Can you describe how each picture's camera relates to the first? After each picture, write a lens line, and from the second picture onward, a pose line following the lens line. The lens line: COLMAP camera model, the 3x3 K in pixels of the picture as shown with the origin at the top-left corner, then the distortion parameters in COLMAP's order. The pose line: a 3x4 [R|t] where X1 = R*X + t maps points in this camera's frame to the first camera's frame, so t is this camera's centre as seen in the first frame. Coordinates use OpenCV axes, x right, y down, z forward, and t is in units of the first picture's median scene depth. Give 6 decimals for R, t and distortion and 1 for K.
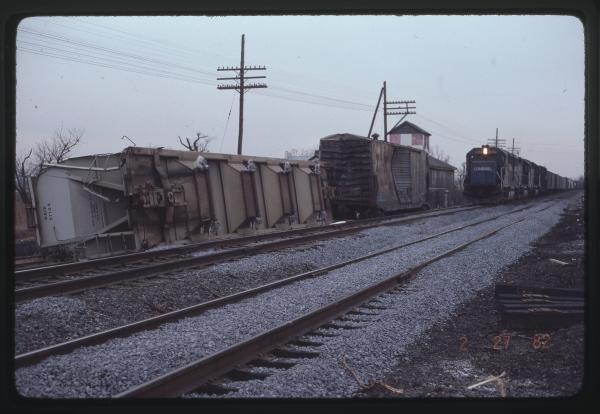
lens RADIAL K [[836.7, 0, 300.0], [0, 836.7, 207.0], [0, 0, 1]] dist [-0.086977, -0.052395]
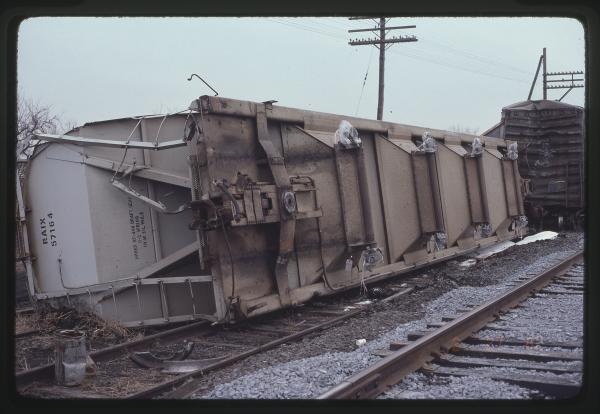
lens RADIAL K [[836.7, 0, 300.0], [0, 836.7, 207.0], [0, 0, 1]] dist [-0.086977, -0.052395]
pose [[0.990960, 0.008422, -0.133889, -0.079961], [-0.006489, 0.999868, 0.014871, -0.015671], [0.133997, -0.013868, 0.990885, 0.495682]]
